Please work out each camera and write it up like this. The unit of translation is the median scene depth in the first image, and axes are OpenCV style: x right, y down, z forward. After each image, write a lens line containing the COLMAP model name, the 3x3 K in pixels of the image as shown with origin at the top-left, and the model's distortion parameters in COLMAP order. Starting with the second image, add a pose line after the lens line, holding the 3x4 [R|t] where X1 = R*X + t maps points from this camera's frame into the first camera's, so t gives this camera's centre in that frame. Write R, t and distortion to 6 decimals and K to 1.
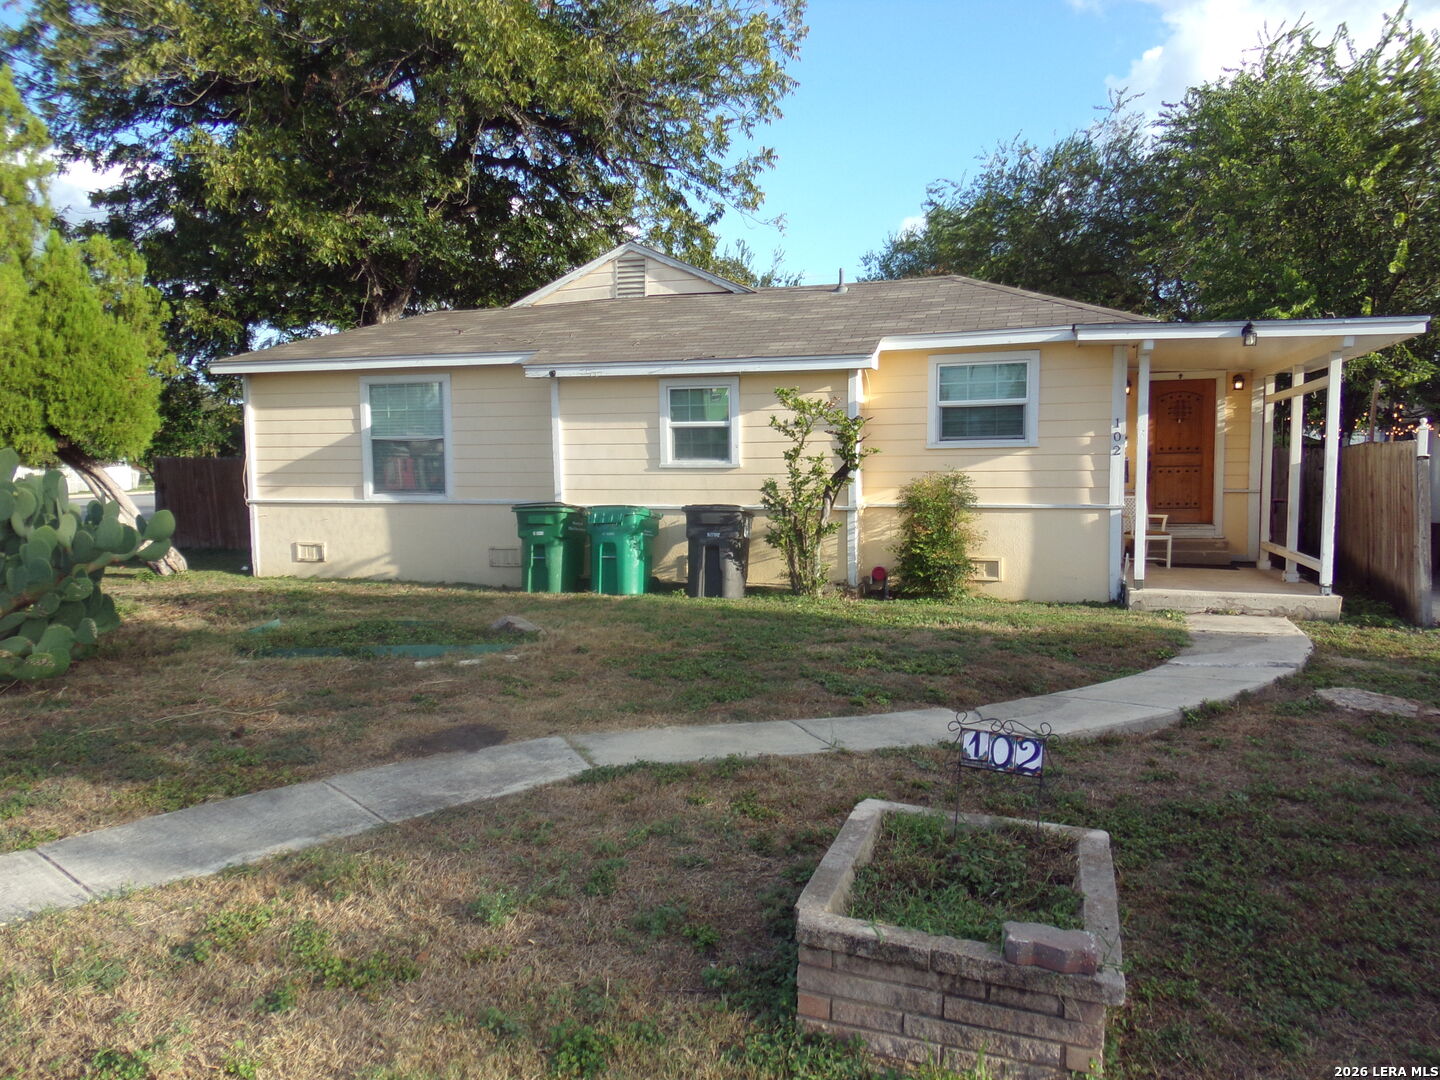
lens RADIAL K [[1016.4, 0, 711.4], [0, 1016.4, 541.5], [0, 0, 1]] dist [0.112738, -0.135428]
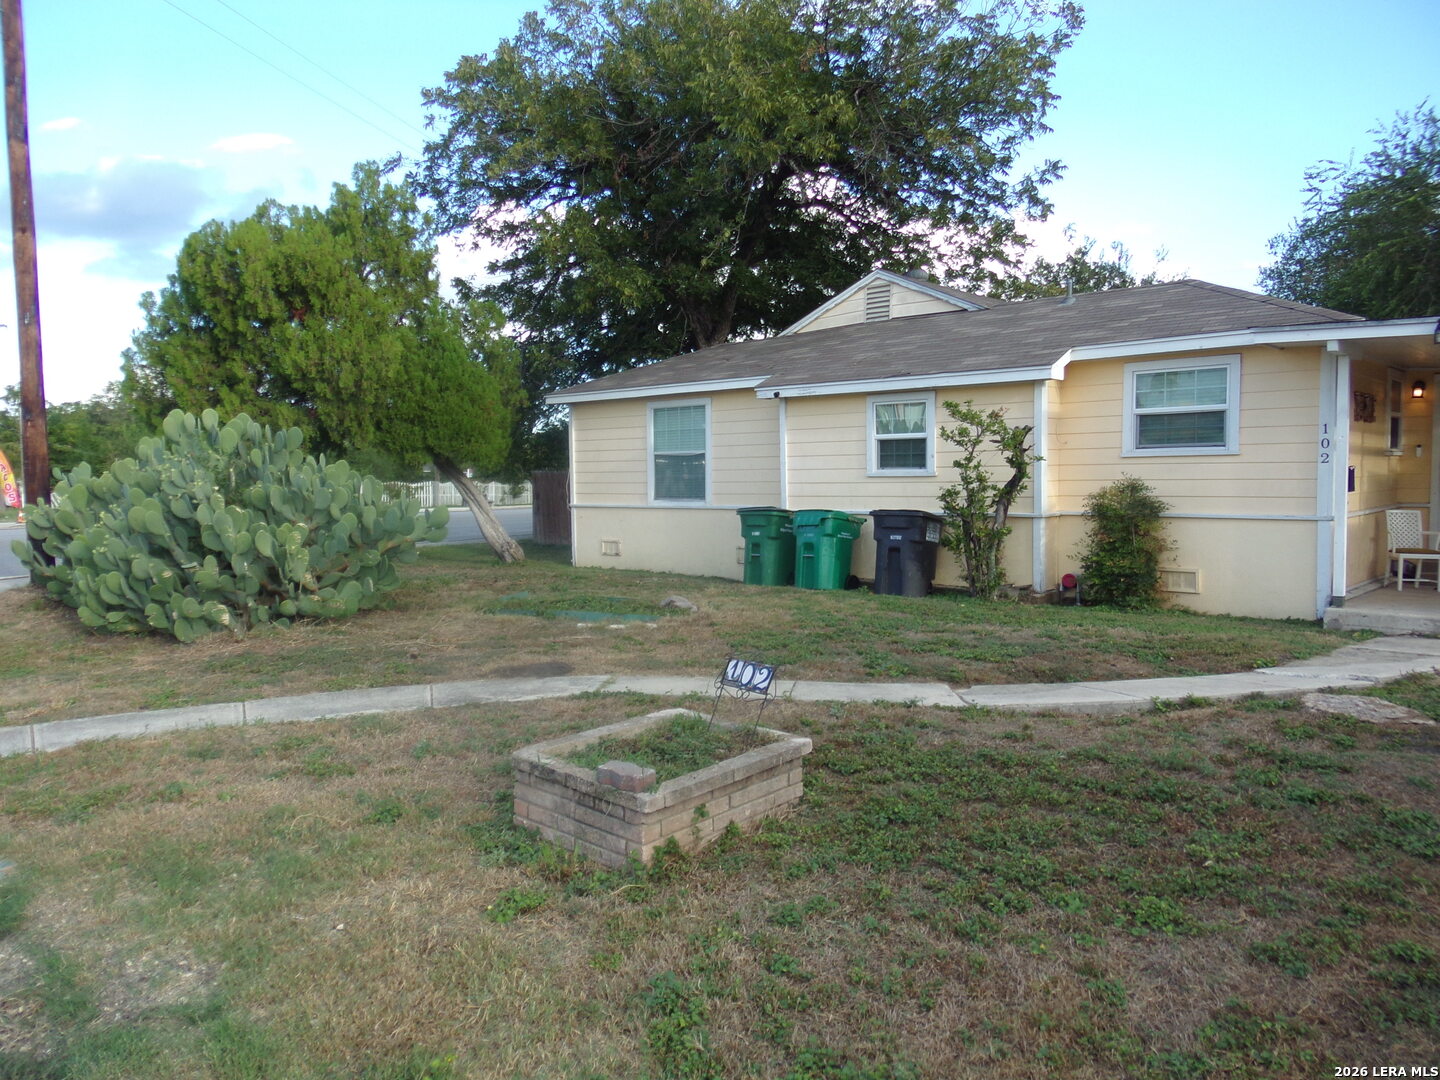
lens RADIAL K [[1016.4, 0, 711.4], [0, 1016.4, 541.5], [0, 0, 1]] dist [0.112738, -0.135428]
pose [[0.921373, 0.025889, -0.387816, 0.225082], [-0.032313, 0.999427, -0.010053, 0.013740], [0.387334, 0.021794, 0.921682, -0.073748]]
